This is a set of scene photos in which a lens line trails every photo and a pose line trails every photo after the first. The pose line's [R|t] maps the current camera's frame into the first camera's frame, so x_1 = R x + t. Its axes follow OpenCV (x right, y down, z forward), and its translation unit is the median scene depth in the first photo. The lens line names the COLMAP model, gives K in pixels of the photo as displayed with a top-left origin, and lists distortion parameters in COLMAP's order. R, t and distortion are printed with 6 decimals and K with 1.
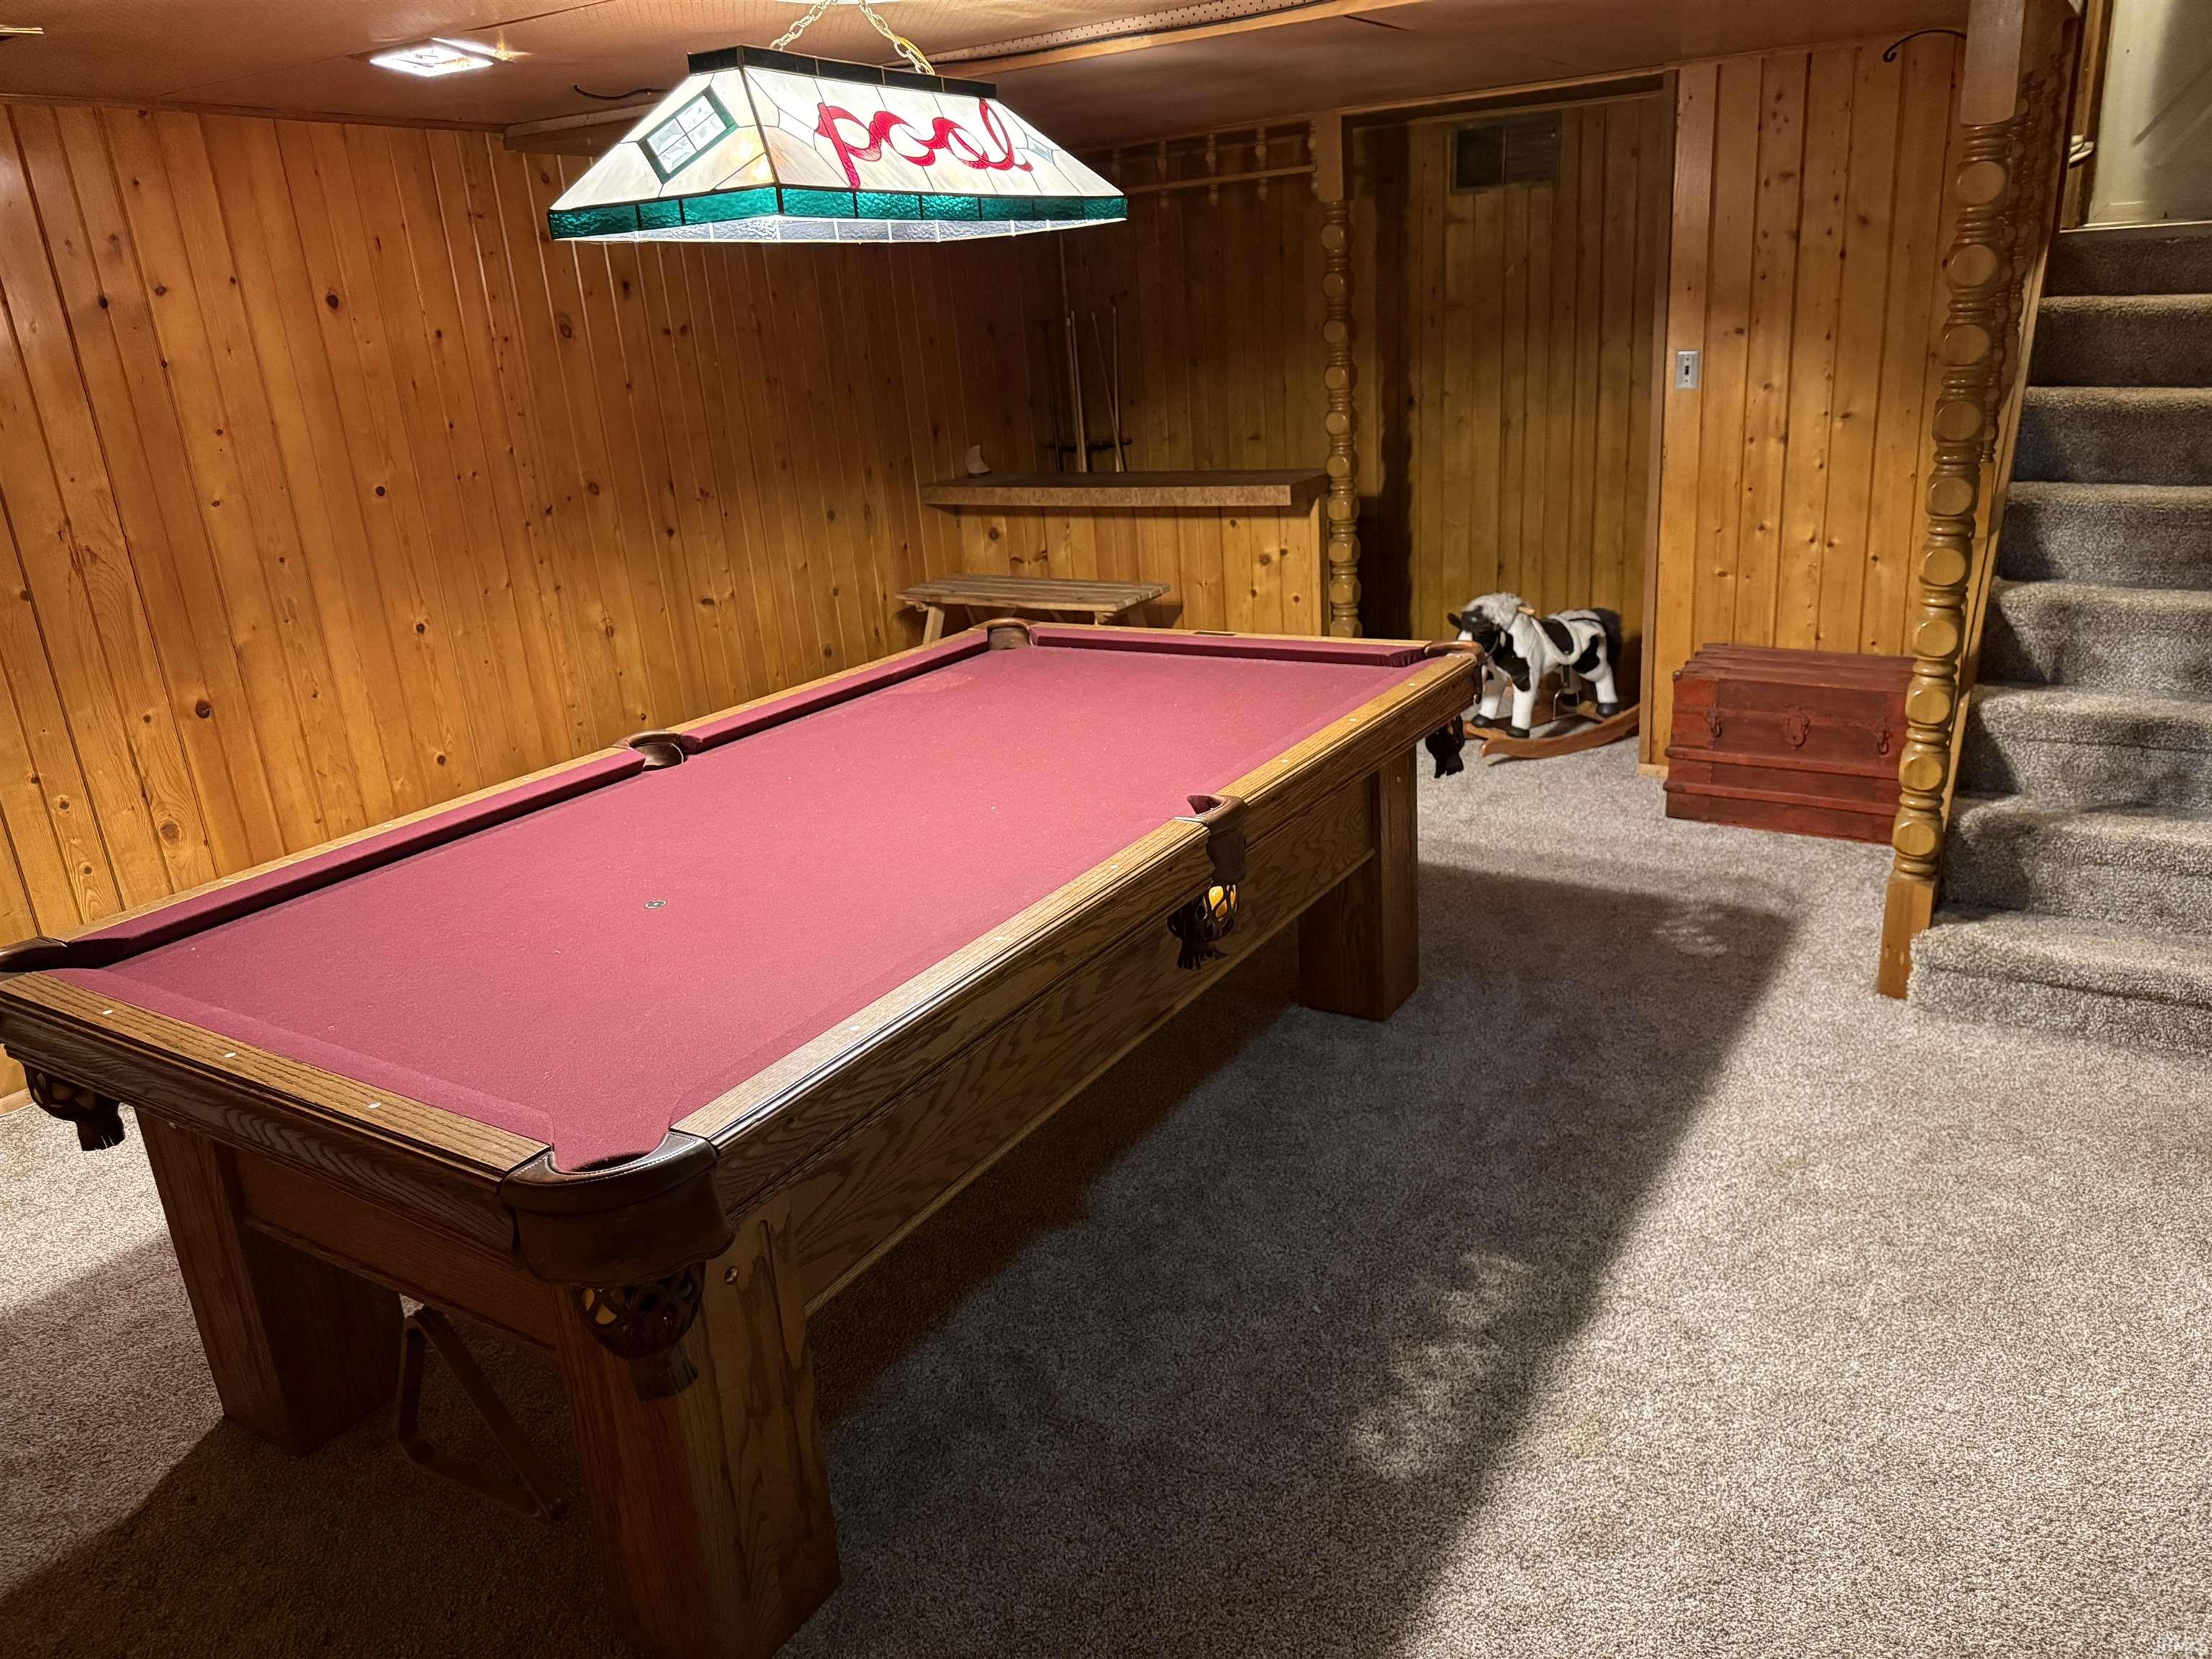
lens RADIAL K [[1553.1, 0, 1103.2], [0, 1553.1, 830.1], [0, 0, 1]] dist [0.091444, -0.163071]
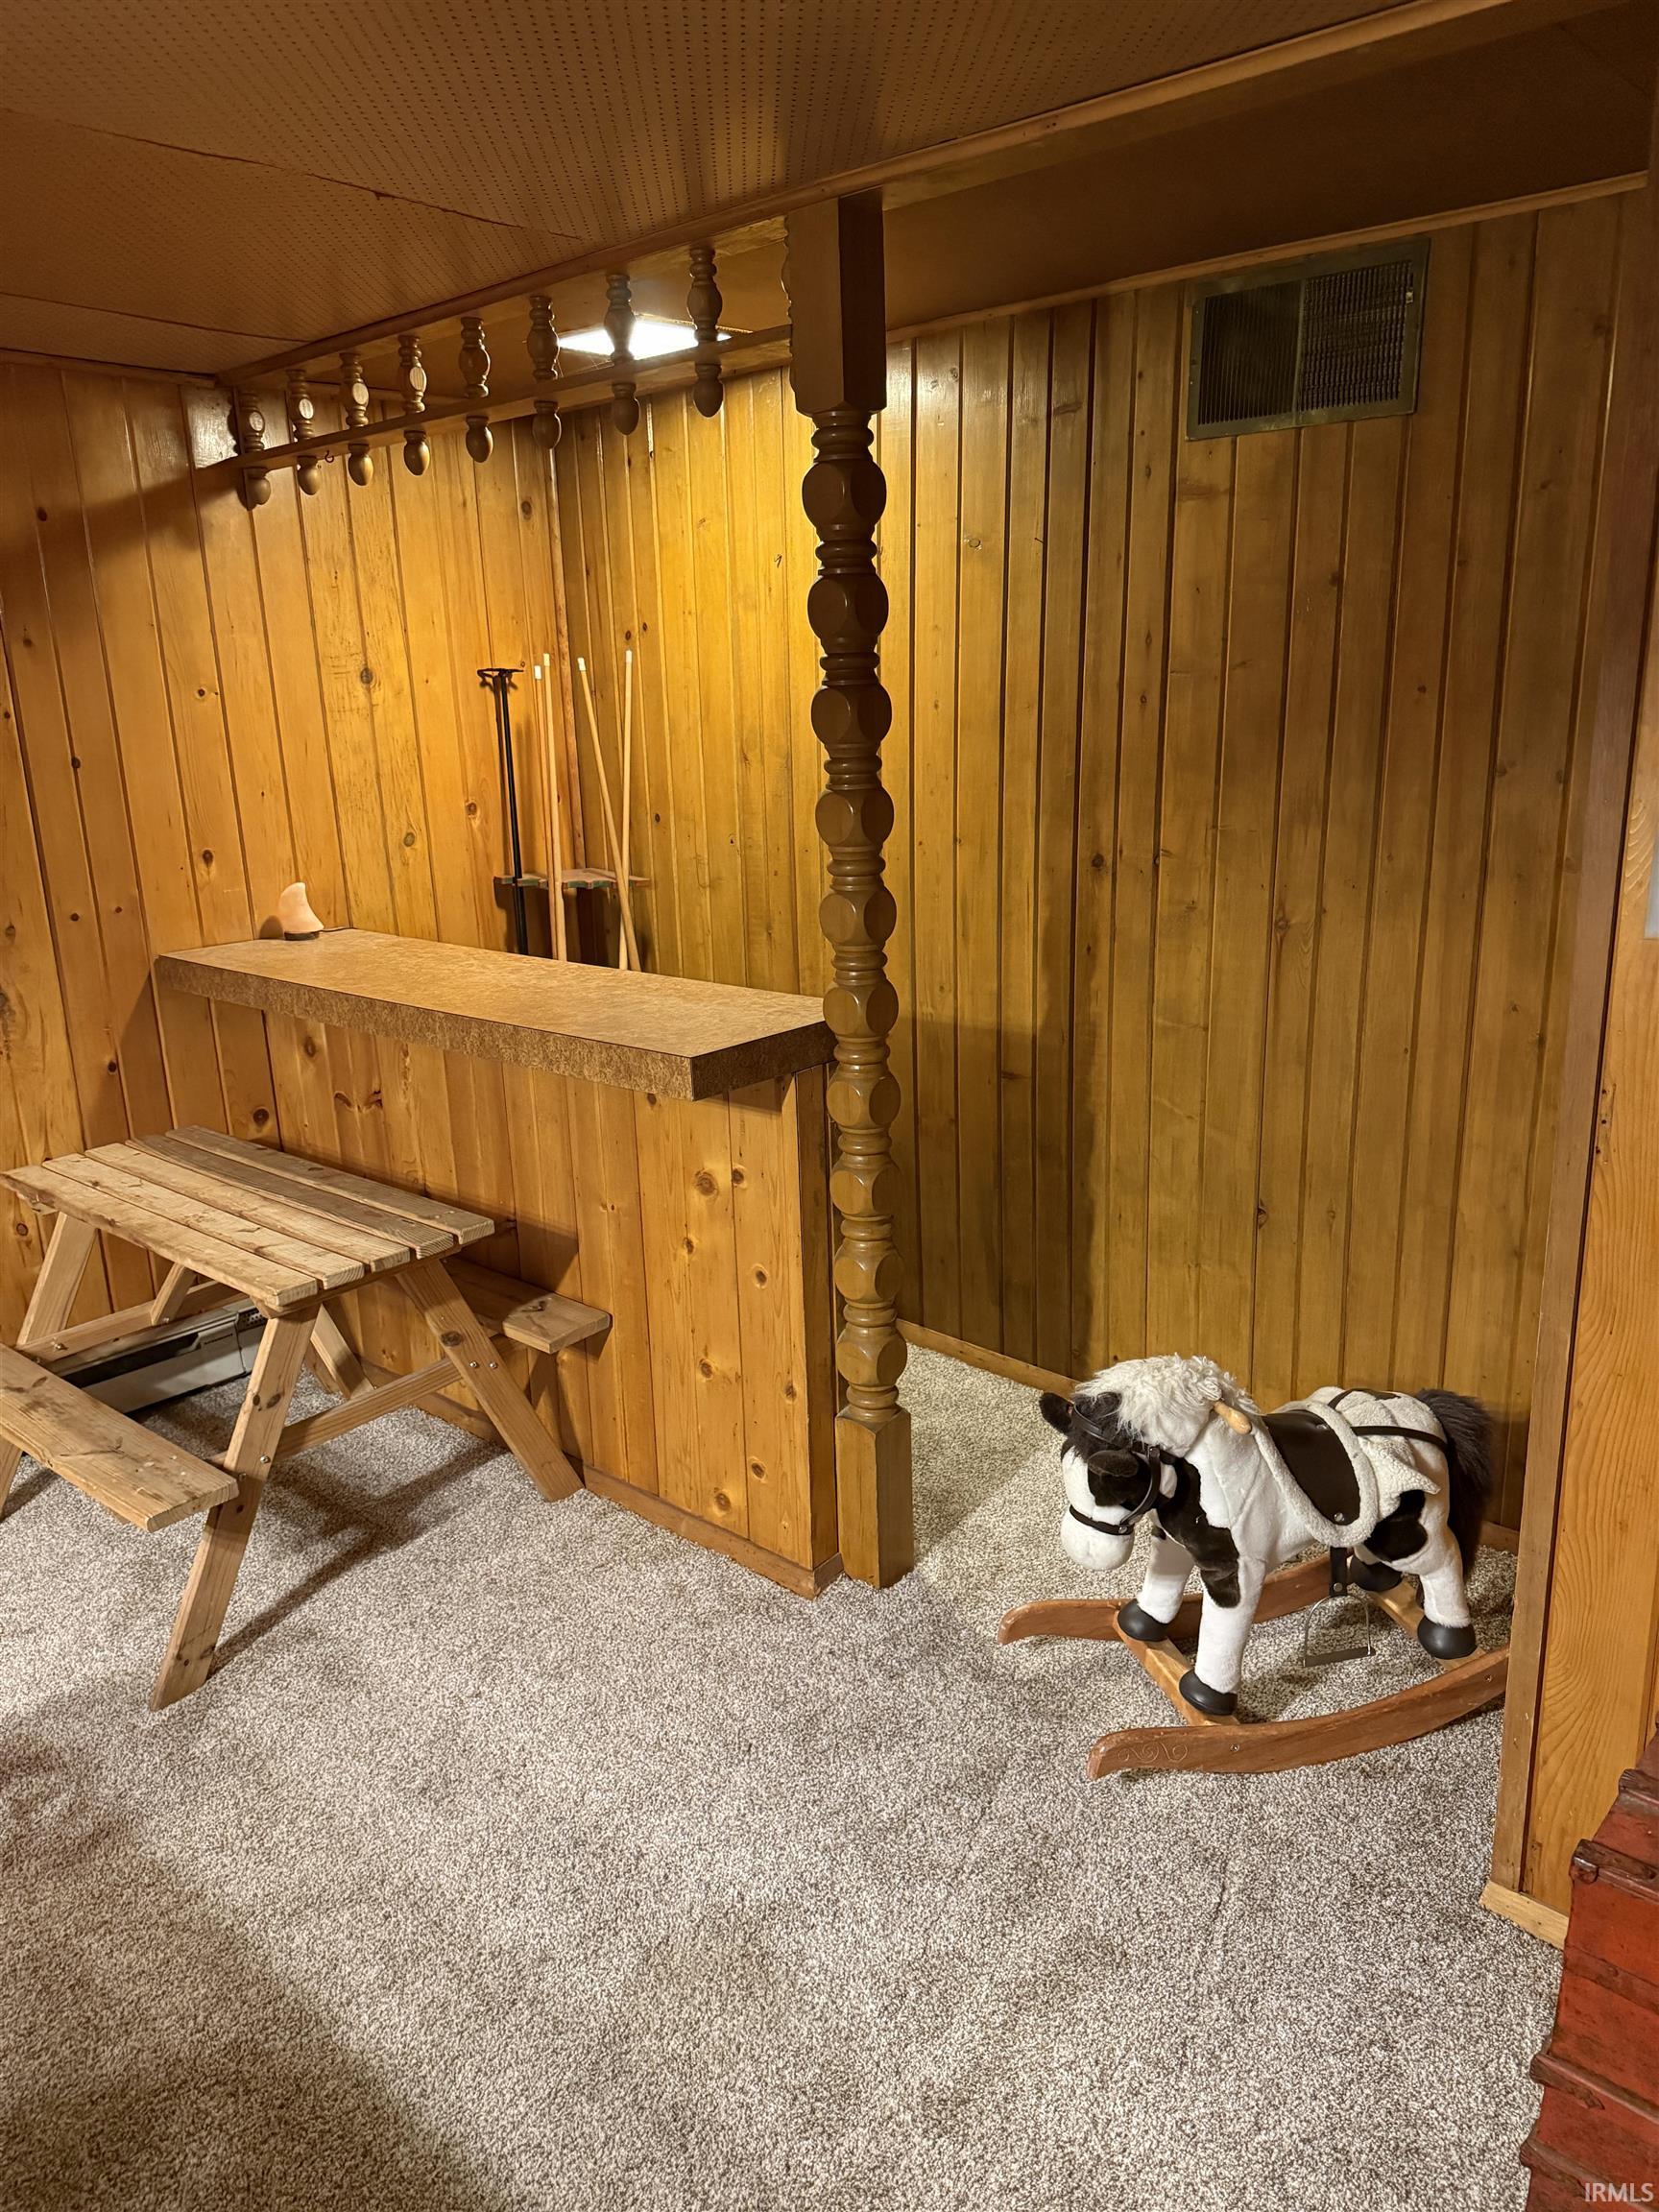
lens RADIAL K [[1553.1, 0, 823.7], [0, 1553.1, 1112.0], [0, 0, 1]] dist [0.091444, -0.163071]
pose [[0.985663, 0.087552, -0.144229, 0.202820], [-0.094904, 0.994474, -0.044893, -0.176805], [0.139502, 0.057937, 0.988525, 0.544163]]
